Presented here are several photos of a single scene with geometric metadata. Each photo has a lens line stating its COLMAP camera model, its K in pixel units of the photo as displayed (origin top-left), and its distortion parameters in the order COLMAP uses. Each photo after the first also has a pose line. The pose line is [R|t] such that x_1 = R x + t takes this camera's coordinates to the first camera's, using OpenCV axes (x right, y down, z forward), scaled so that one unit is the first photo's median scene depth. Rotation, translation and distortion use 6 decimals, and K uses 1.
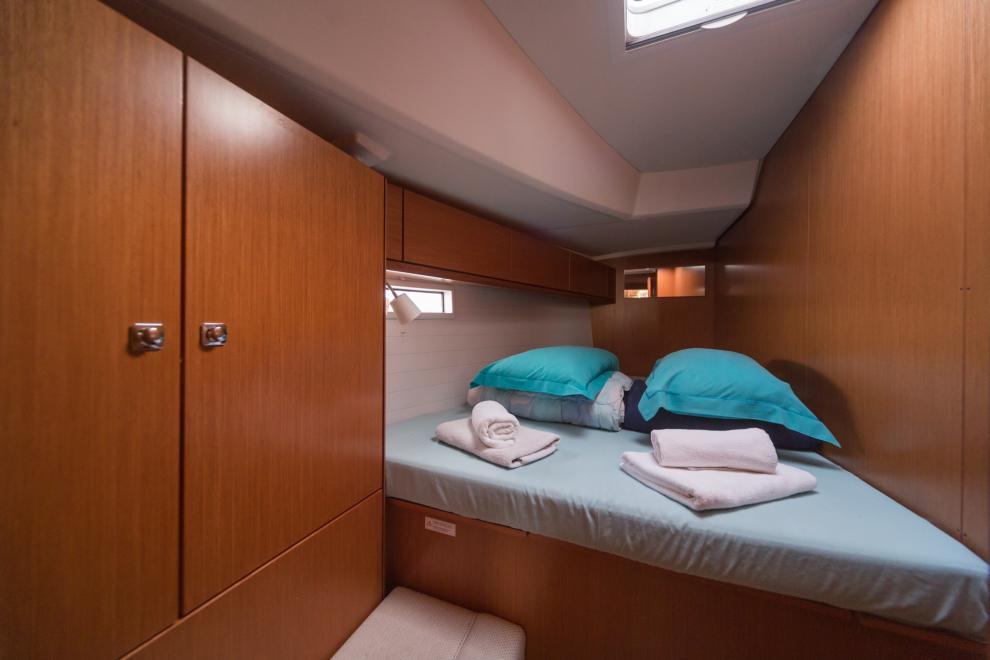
lens RADIAL K [[340.4, 0, 492.7], [0, 340.4, 329.7], [0, 0, 1]] dist [0.002346, -0.000139]
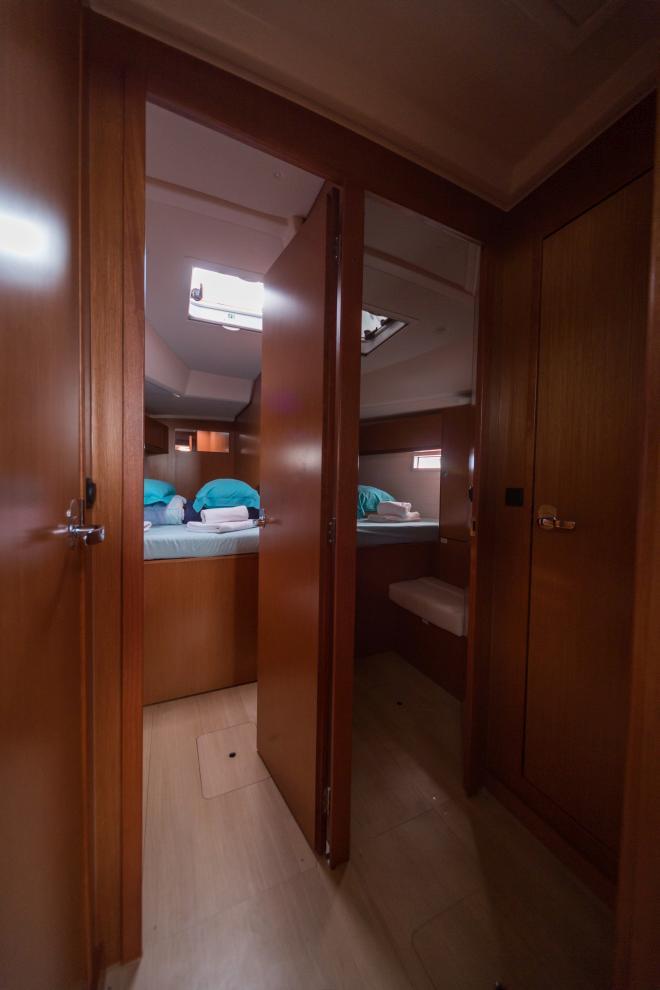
lens RADIAL K [[340.4, 0, 325.6], [0, 340.4, 496.4], [0, 0, 1]] dist [0.002346, -0.000139]
pose [[0.683280, -0.014264, 0.730017, -0.288405], [-0.007121, 0.999631, 0.026197, 0.076569], [-0.730122, -0.023099, 0.682926, -0.528909]]
